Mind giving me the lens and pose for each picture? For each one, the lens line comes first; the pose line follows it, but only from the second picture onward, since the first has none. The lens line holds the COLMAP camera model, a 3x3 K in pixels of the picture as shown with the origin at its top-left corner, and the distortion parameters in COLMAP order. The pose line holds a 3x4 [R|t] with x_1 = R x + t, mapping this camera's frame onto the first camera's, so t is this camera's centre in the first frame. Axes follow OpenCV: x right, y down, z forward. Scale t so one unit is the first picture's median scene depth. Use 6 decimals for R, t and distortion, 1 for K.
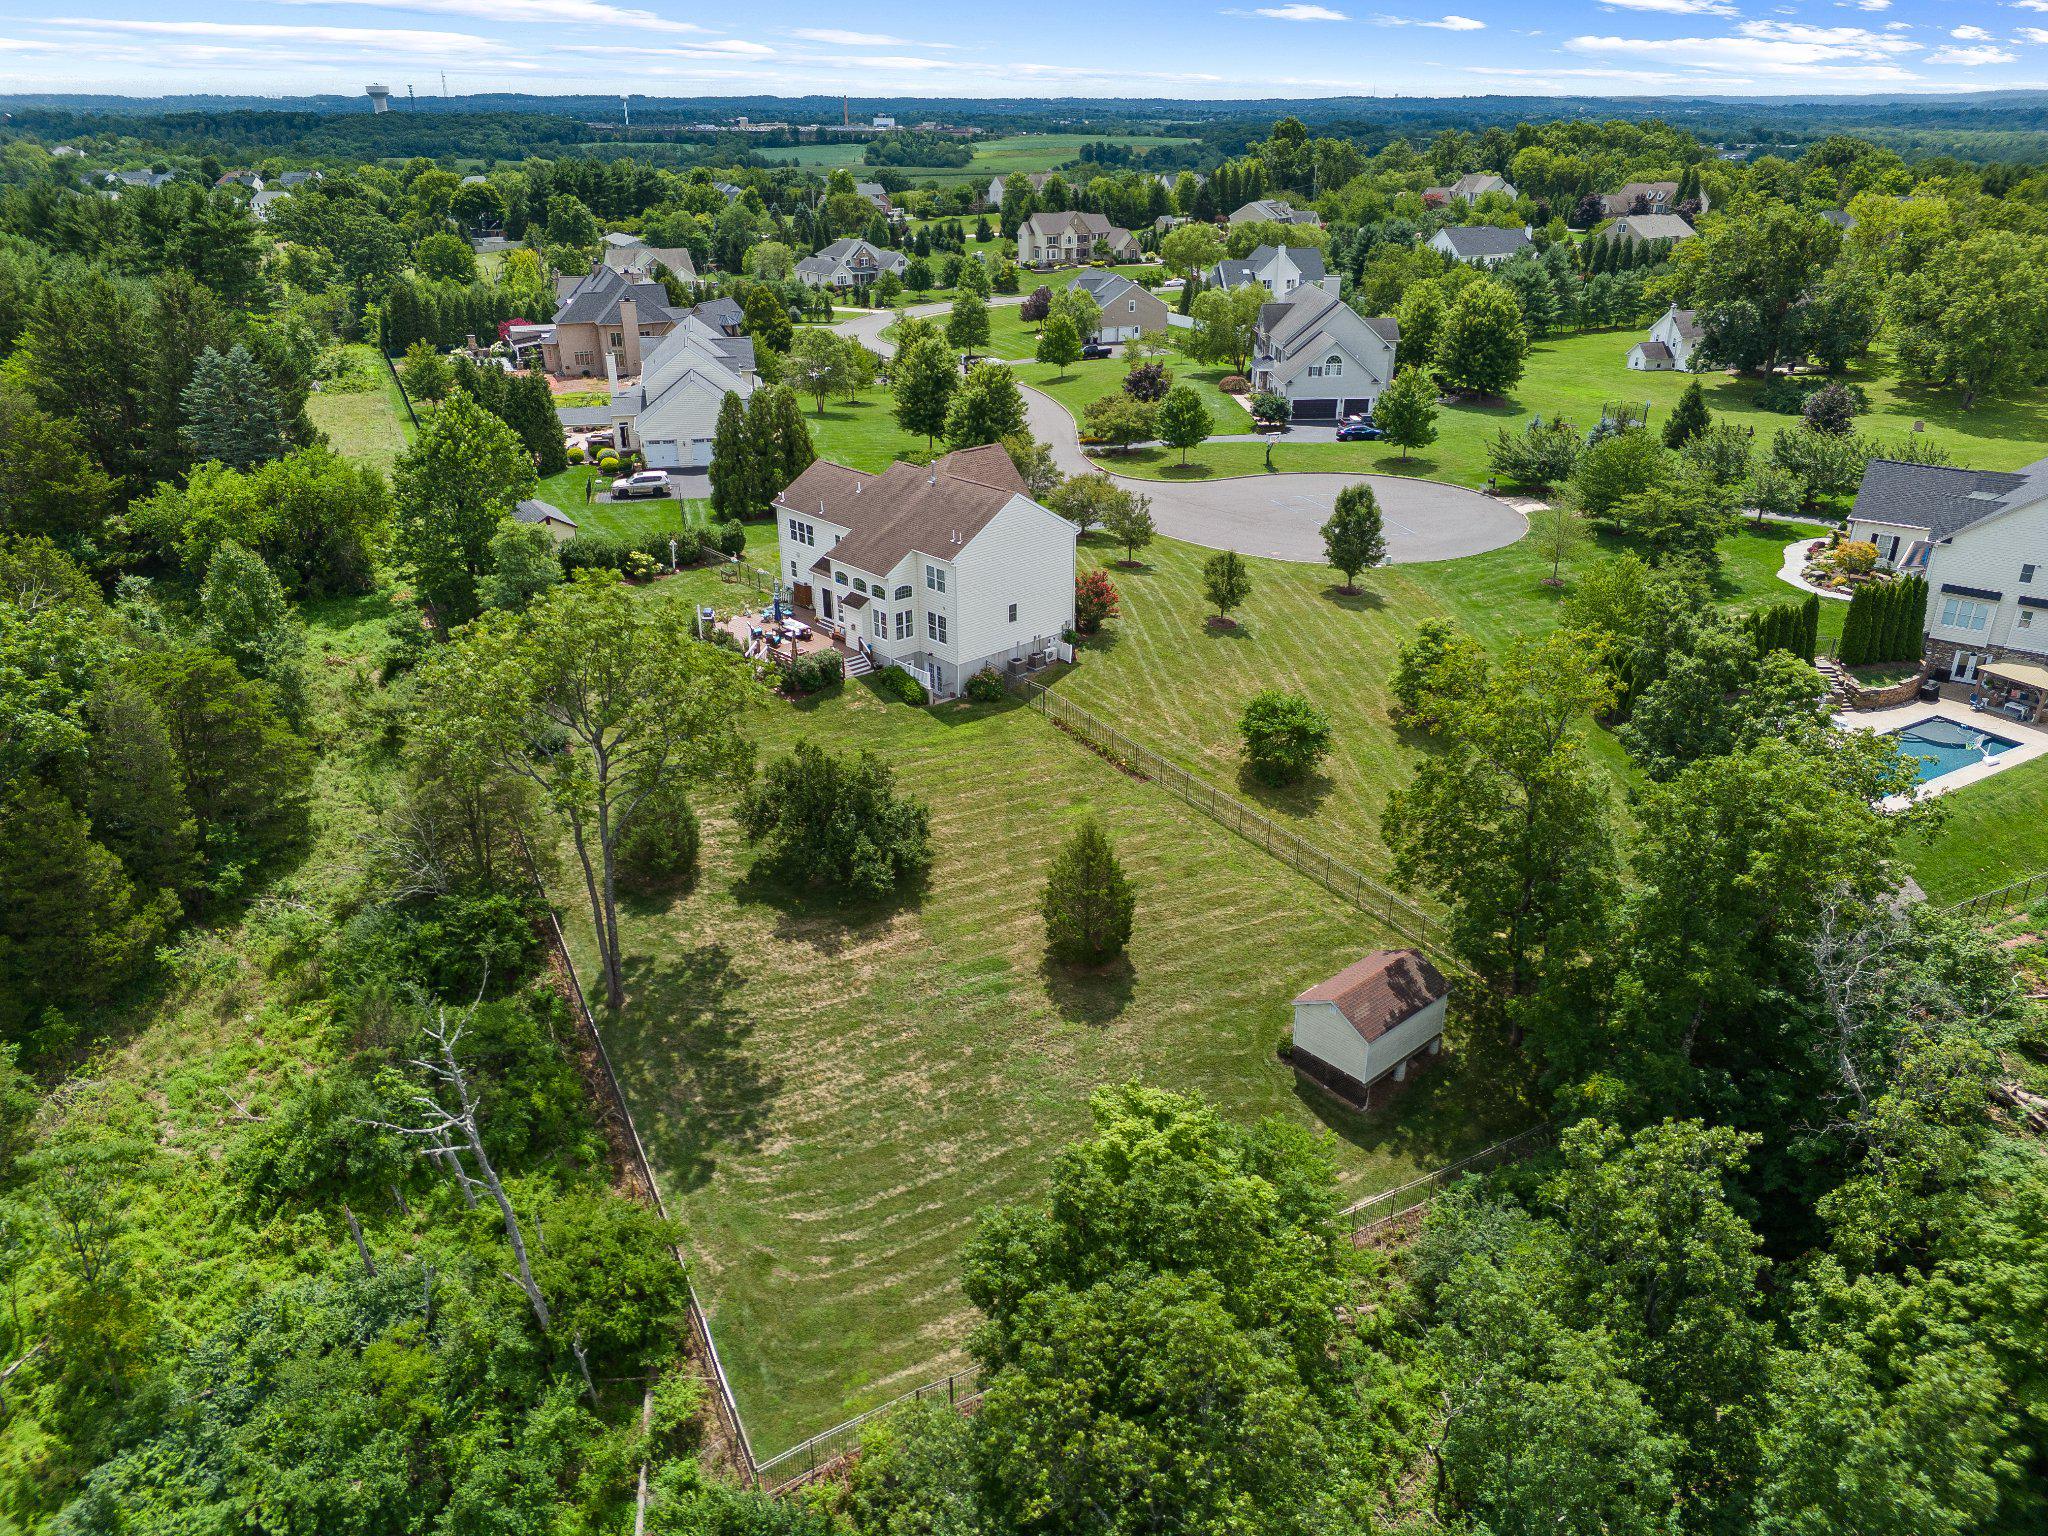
lens RADIAL K [[1484.1, 0, 1024.0], [0, 1484.1, 768.0], [0, 0, 1]] dist [-0.001510, 0.001136]
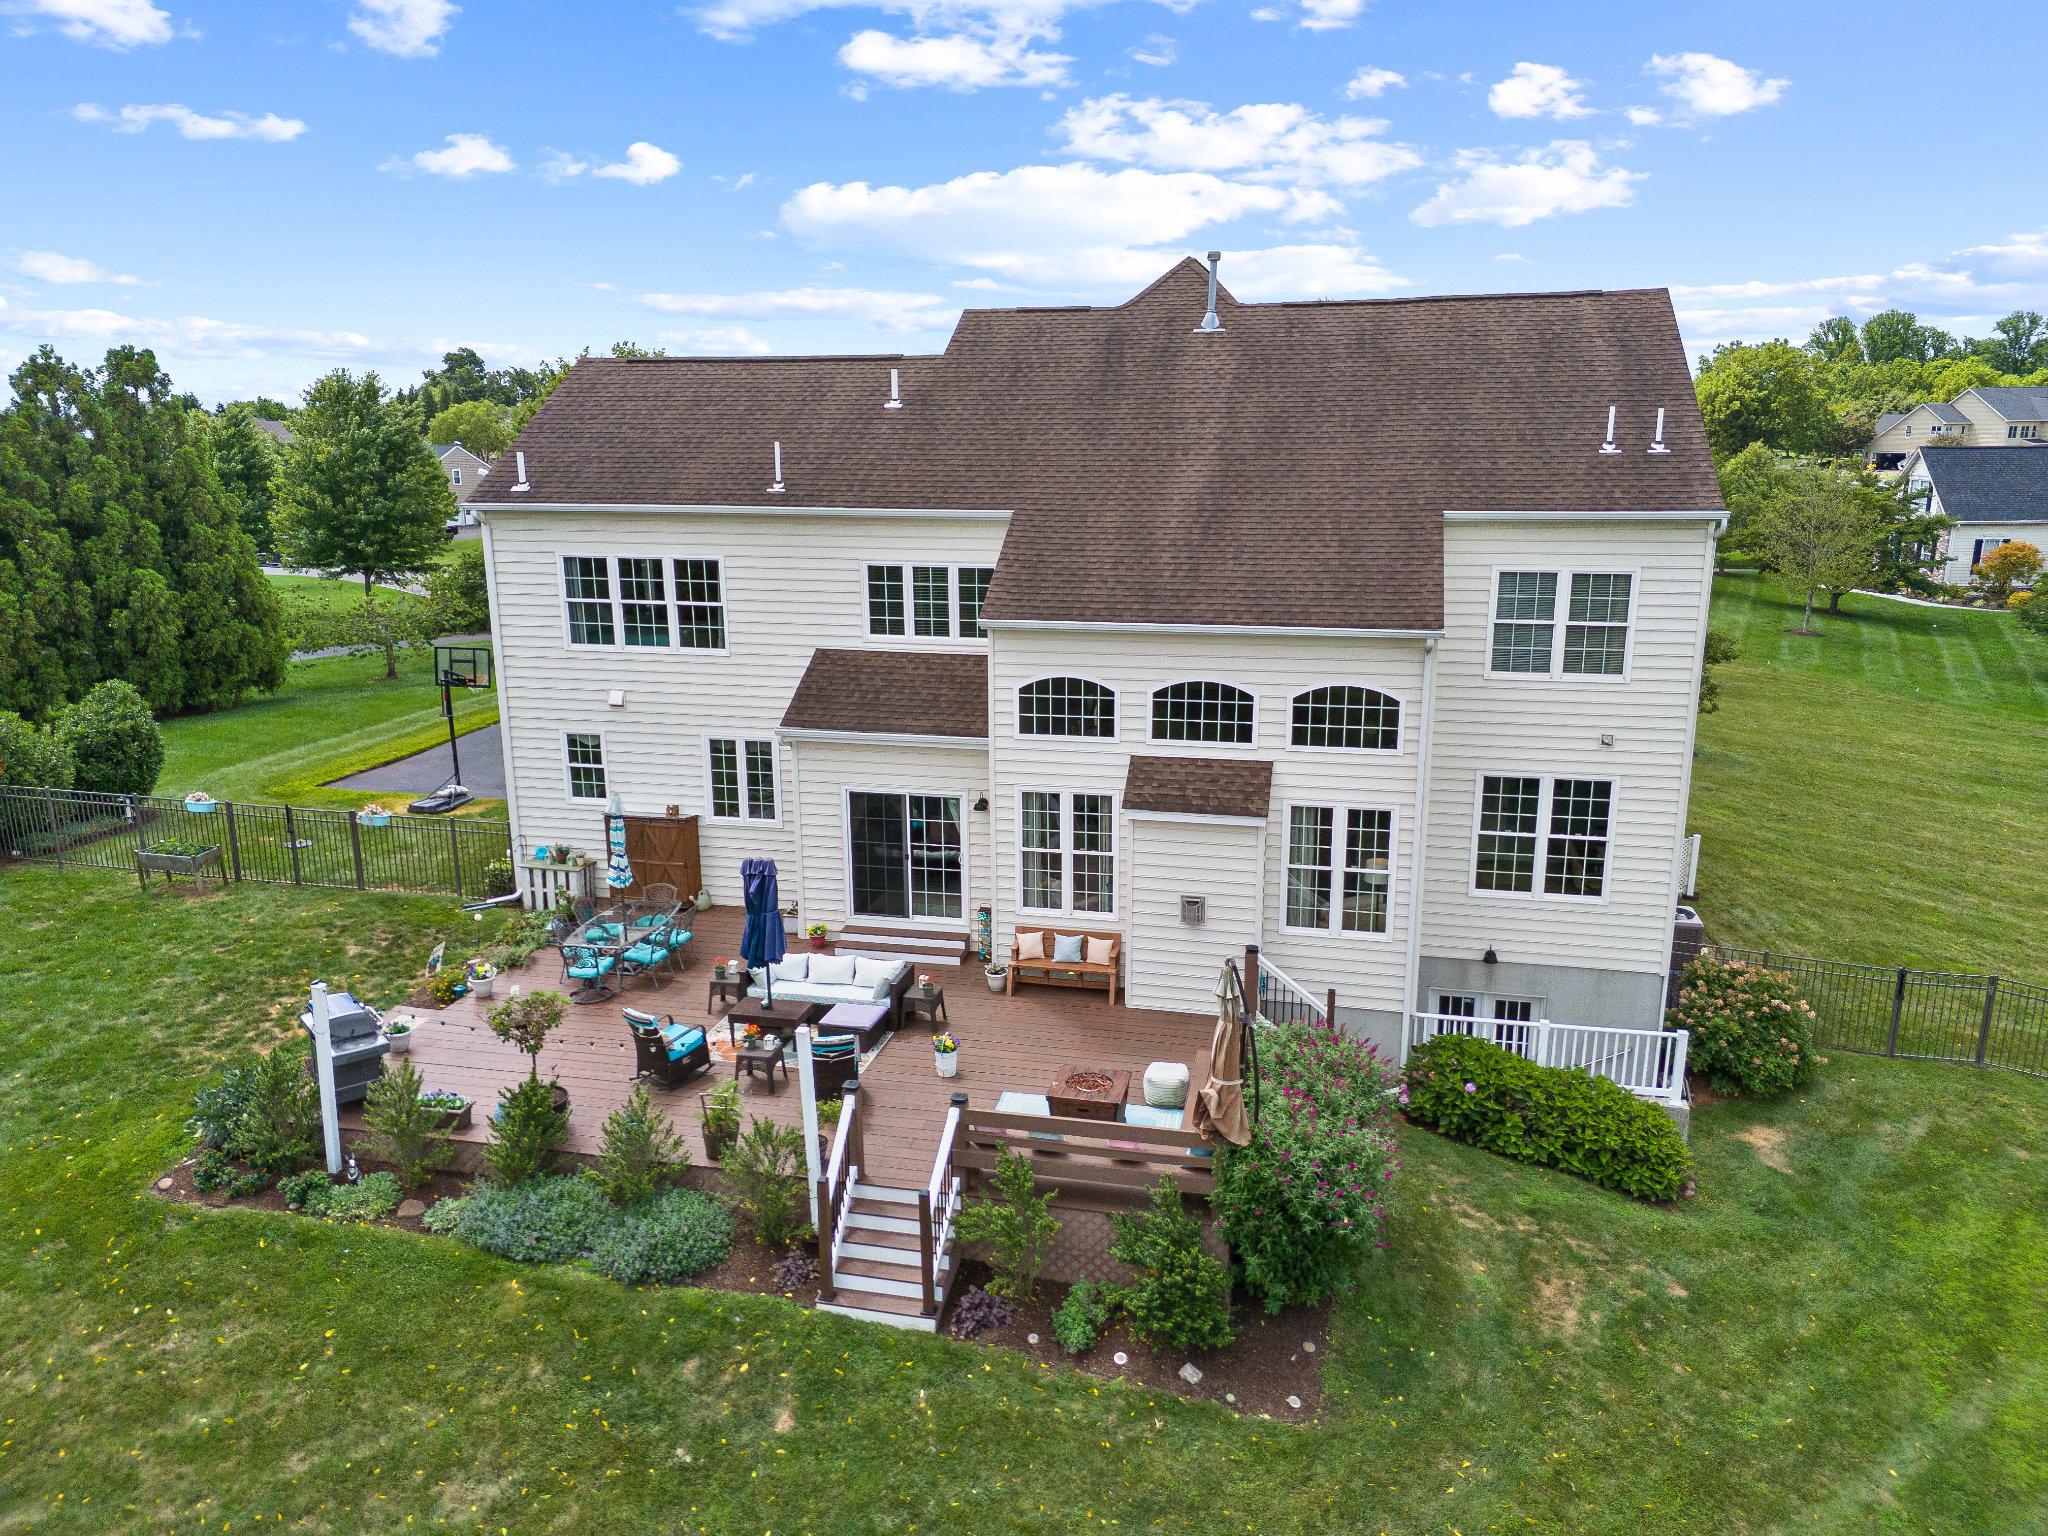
lens RADIAL K [[1484.1, 0, 1024.0], [0, 1484.1, 768.0], [0, 0, 1]] dist [-0.001510, 0.001136]
pose [[0.830216, -0.152117, 0.536285, -0.234942], [0.248178, 0.962306, -0.111243, -0.093400], [-0.499148, 0.225450, 0.836674, 0.793470]]
